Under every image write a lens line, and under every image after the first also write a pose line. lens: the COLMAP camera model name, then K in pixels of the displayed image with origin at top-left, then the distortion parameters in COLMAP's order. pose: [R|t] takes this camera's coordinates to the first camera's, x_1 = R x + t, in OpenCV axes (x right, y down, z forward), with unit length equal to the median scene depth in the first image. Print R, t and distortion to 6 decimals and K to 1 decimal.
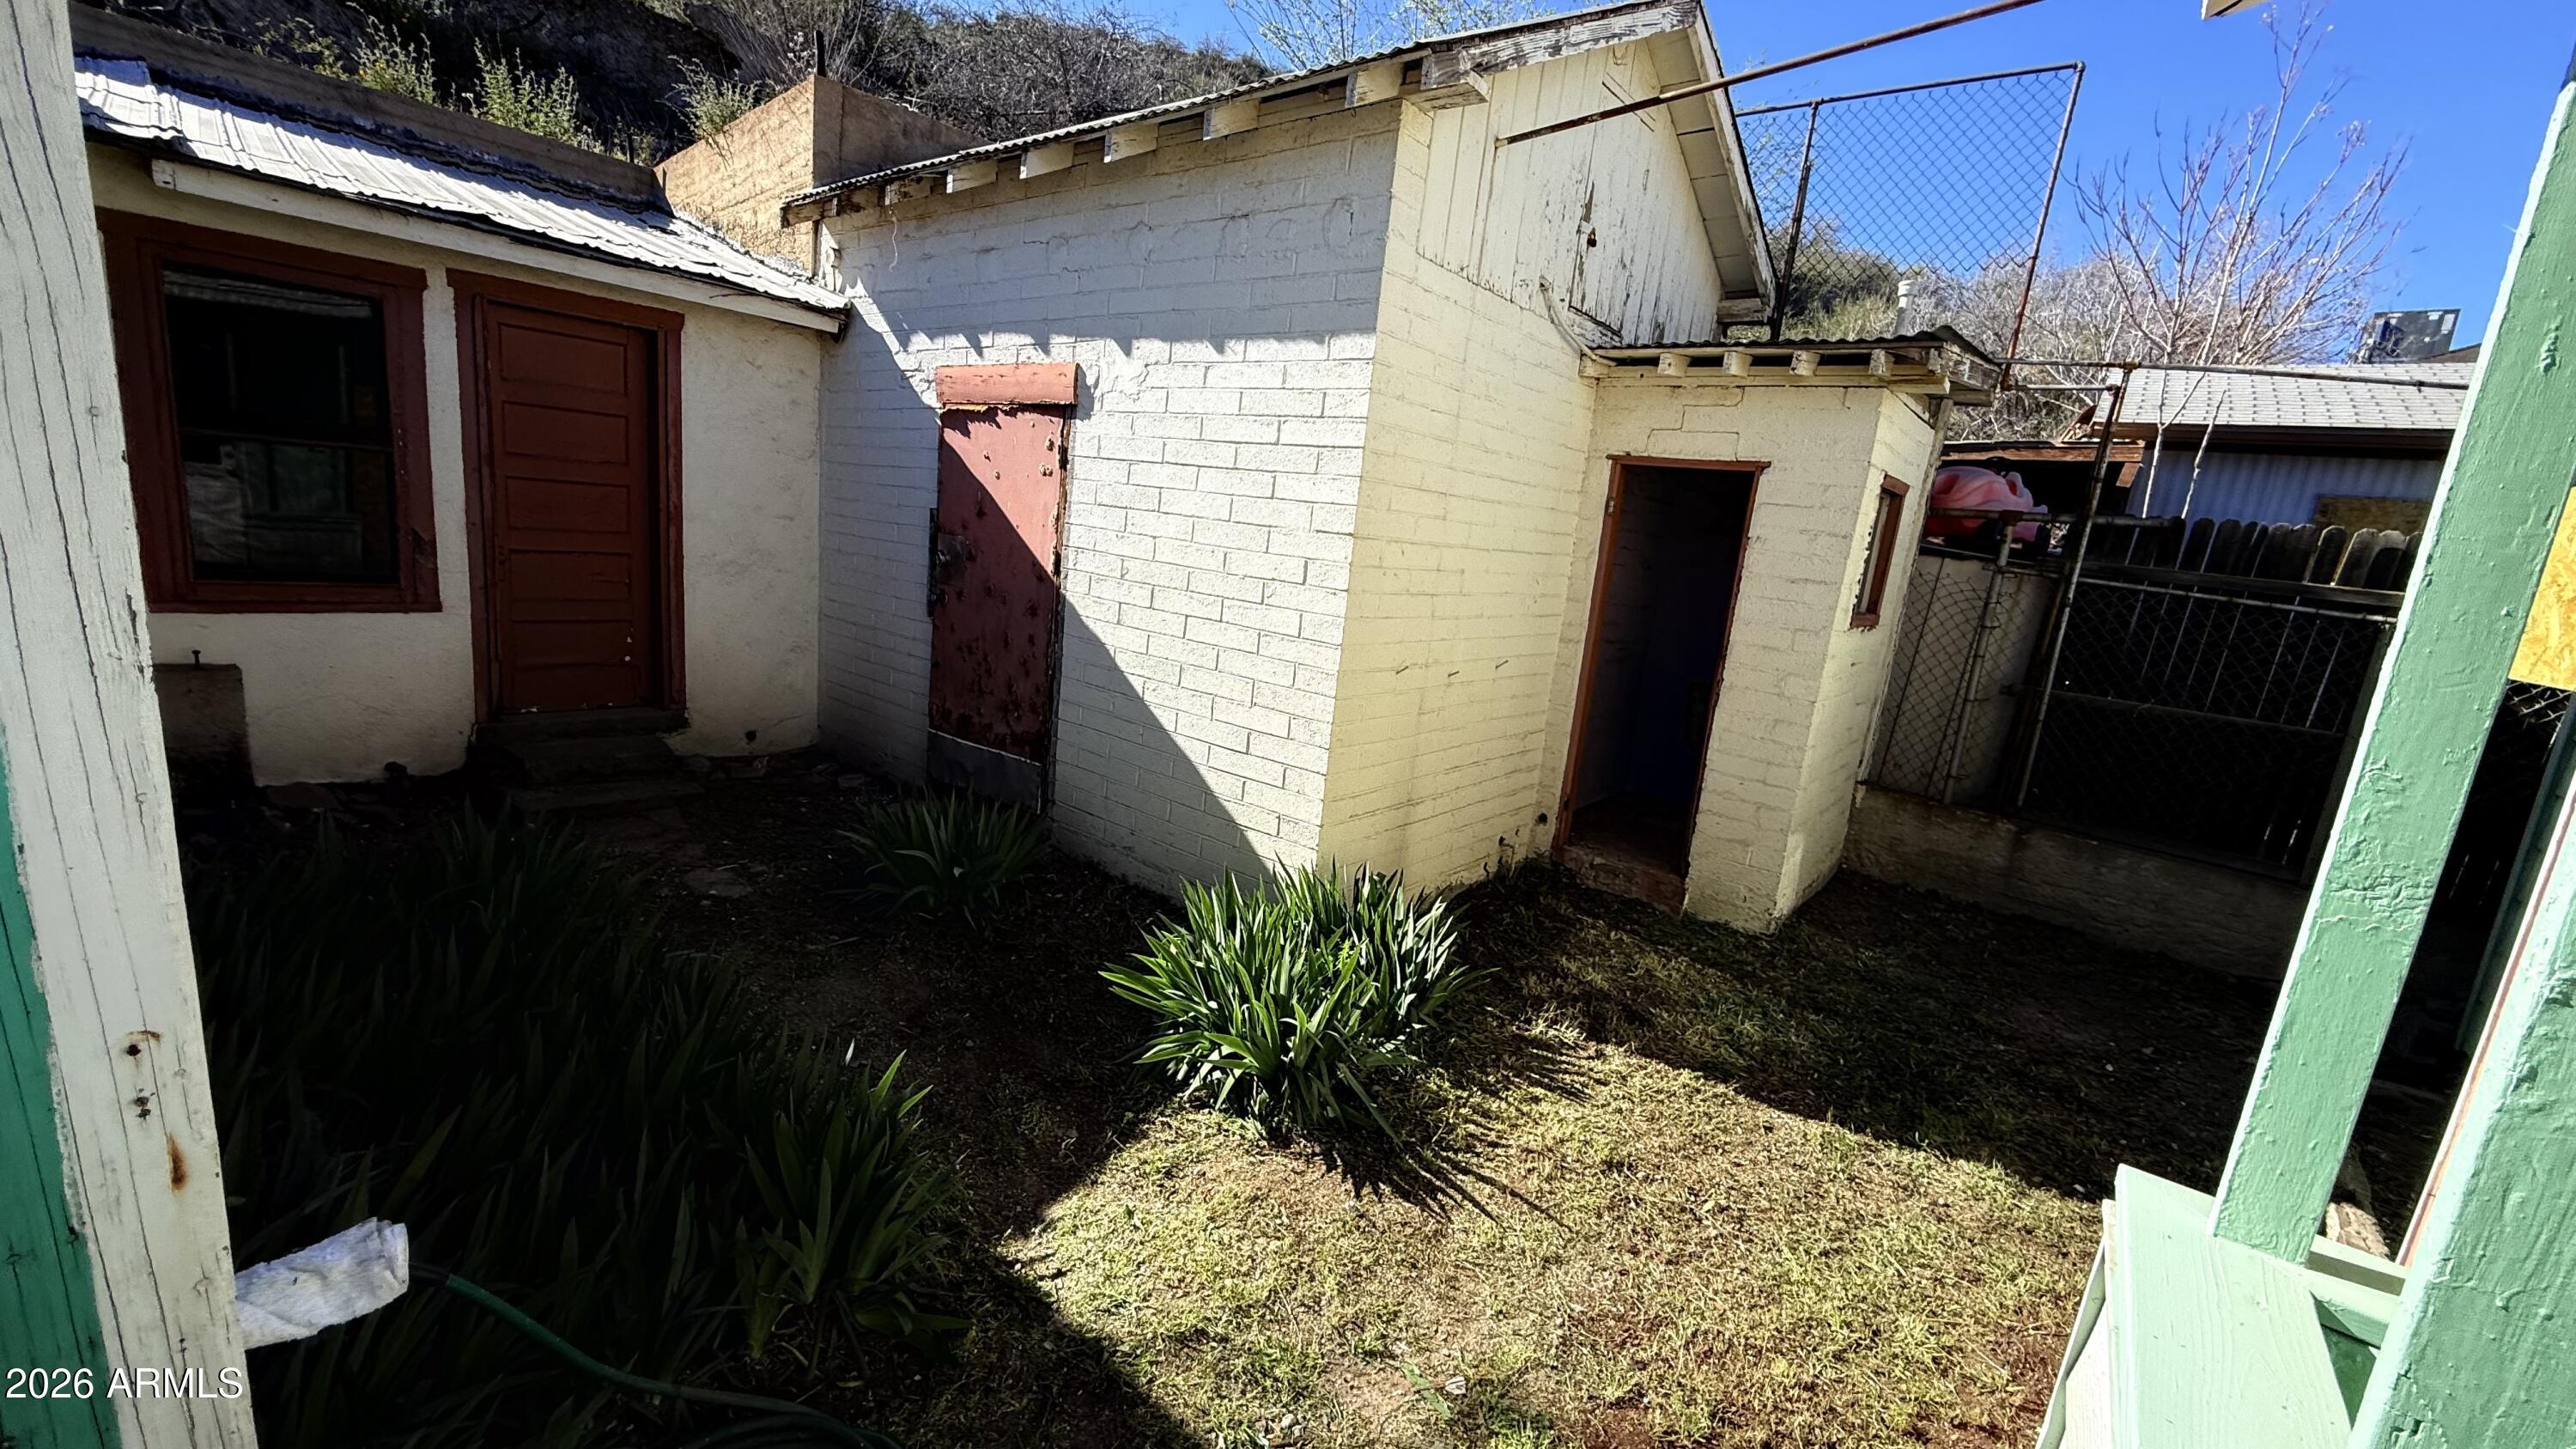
lens RADIAL K [[1023.2, 0, 1282.5], [0, 1023.2, 727.1], [0, 0, 1]] dist [-0.000338, 0.000093]
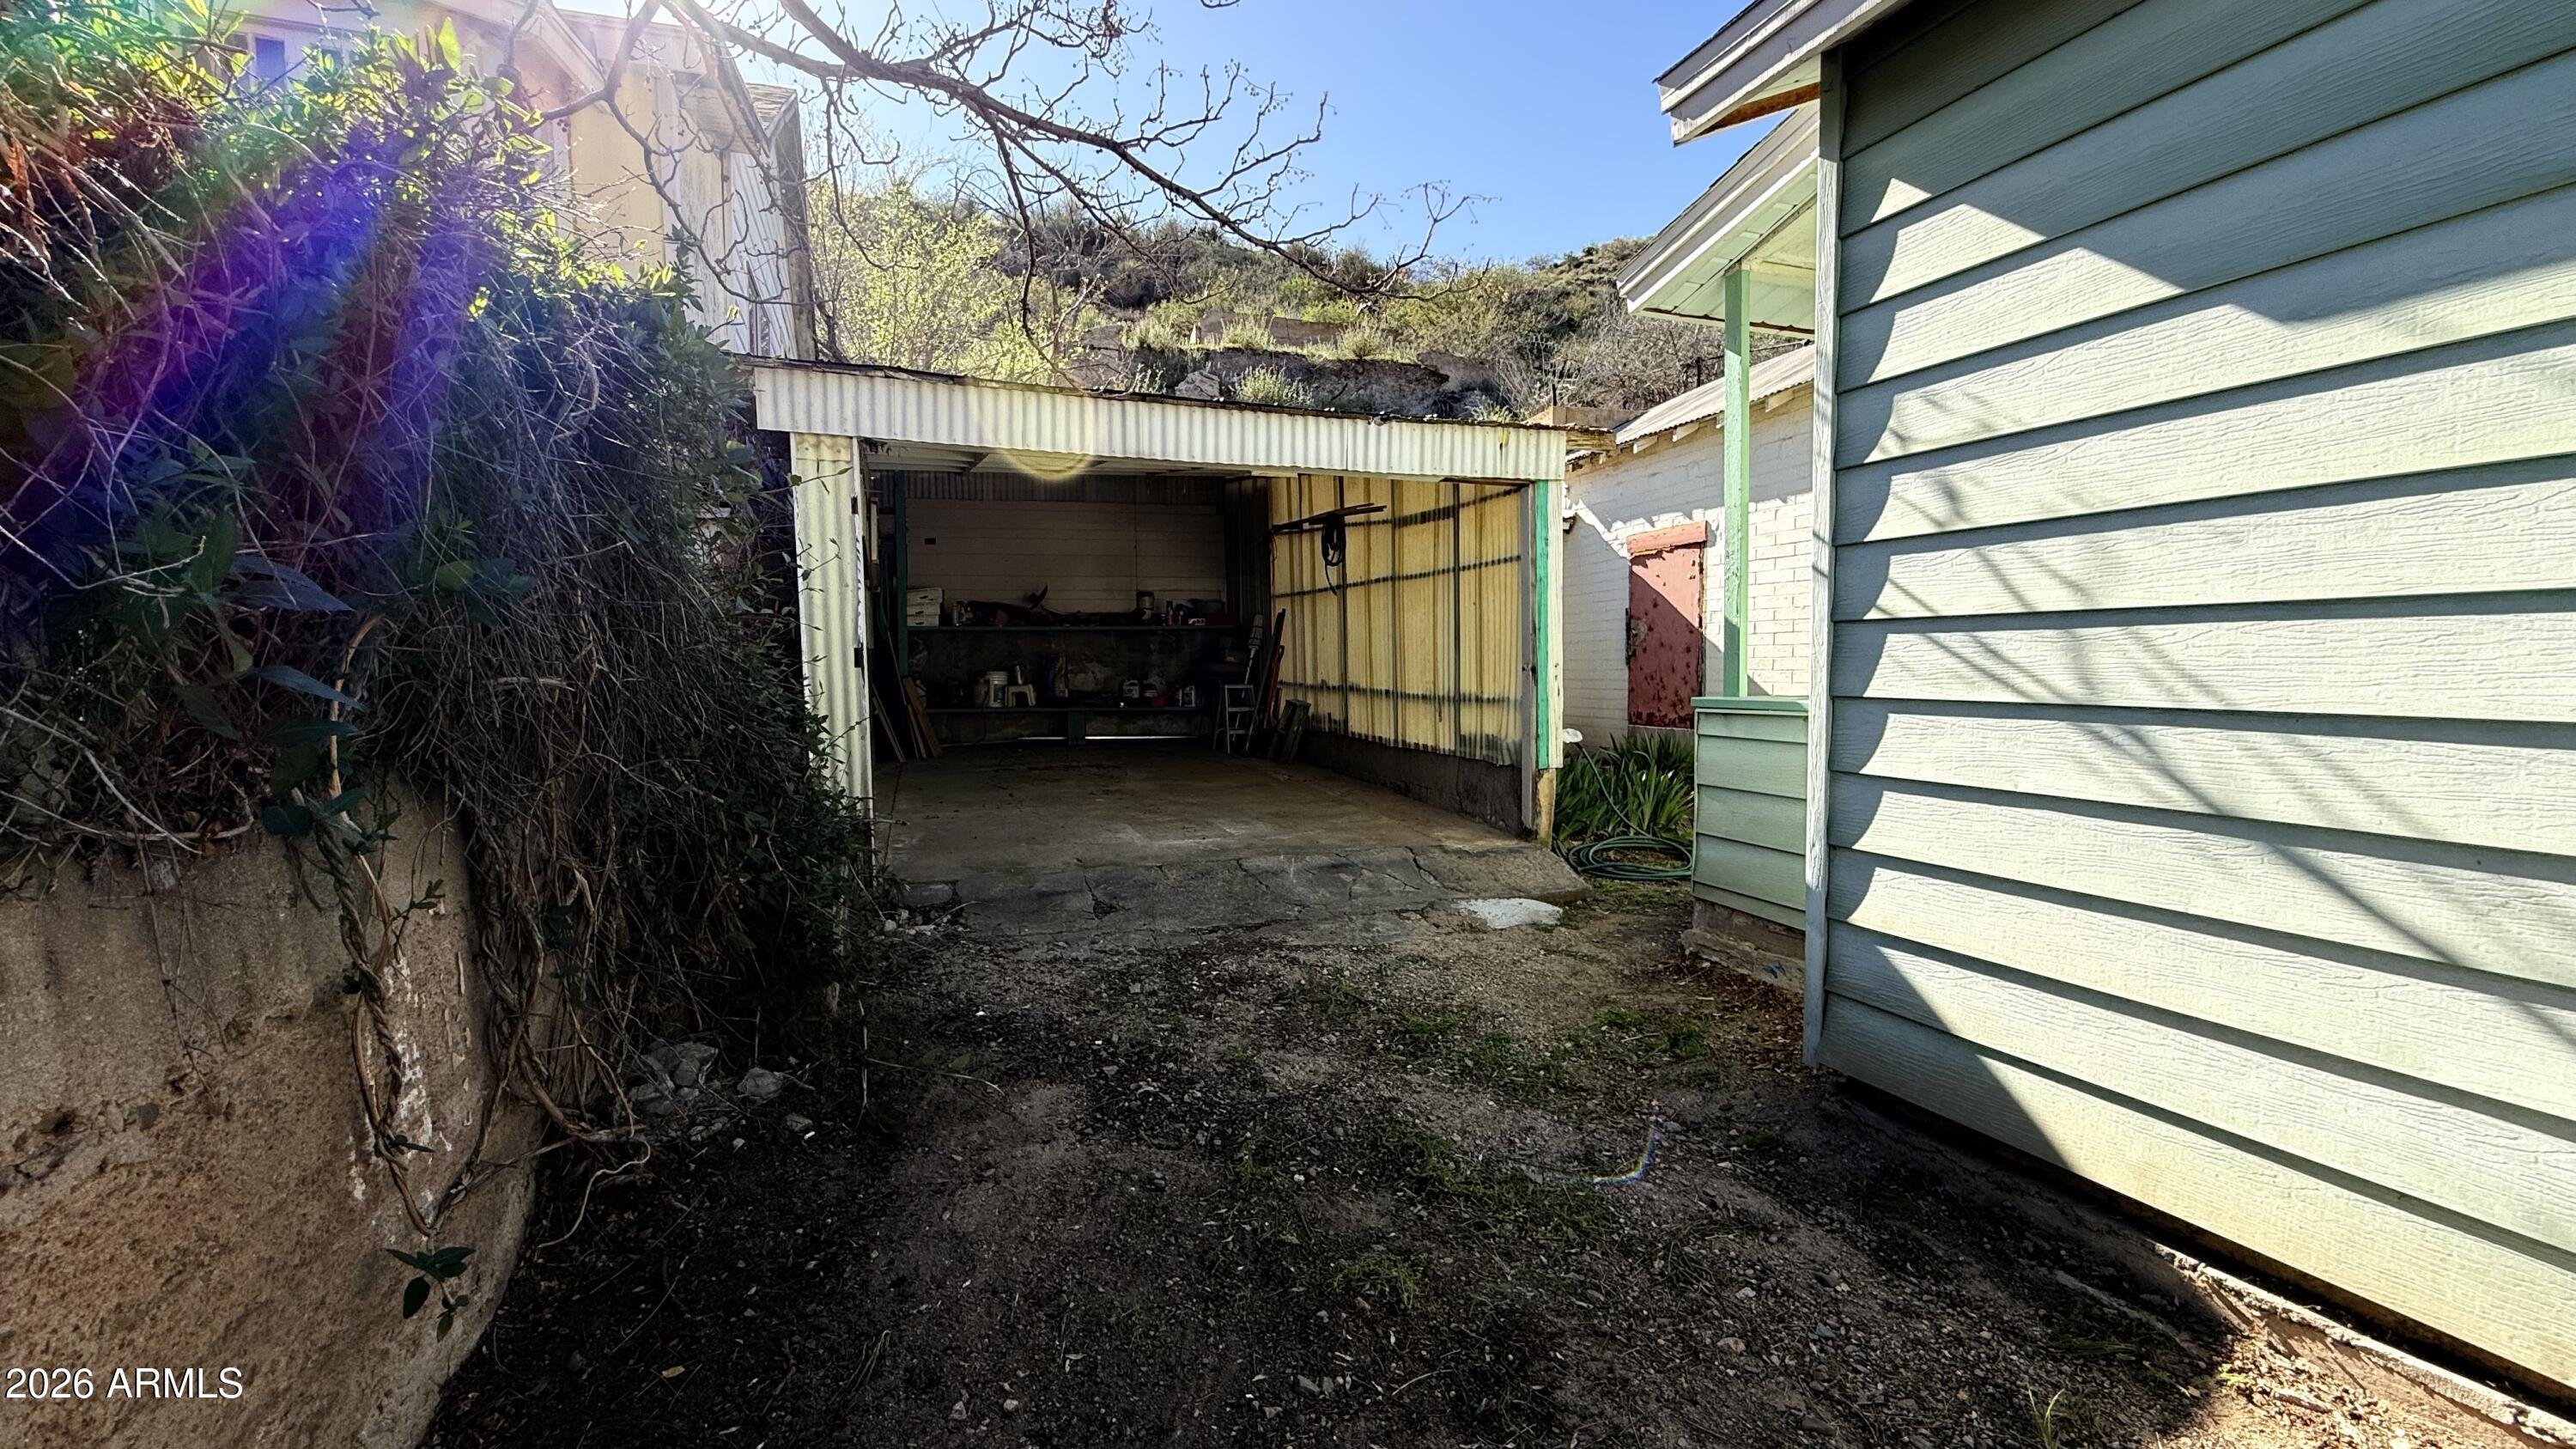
lens RADIAL K [[1023.2, 0, 1298.8], [0, 1023.2, 725.2], [0, 0, 1]] dist [-0.000338, 0.000093]
pose [[0.849166, -0.080817, -0.521906, 0.118938], [-0.006401, 0.986575, -0.163186, 0.330295], [0.528087, 0.141913, 0.837248, -0.924630]]
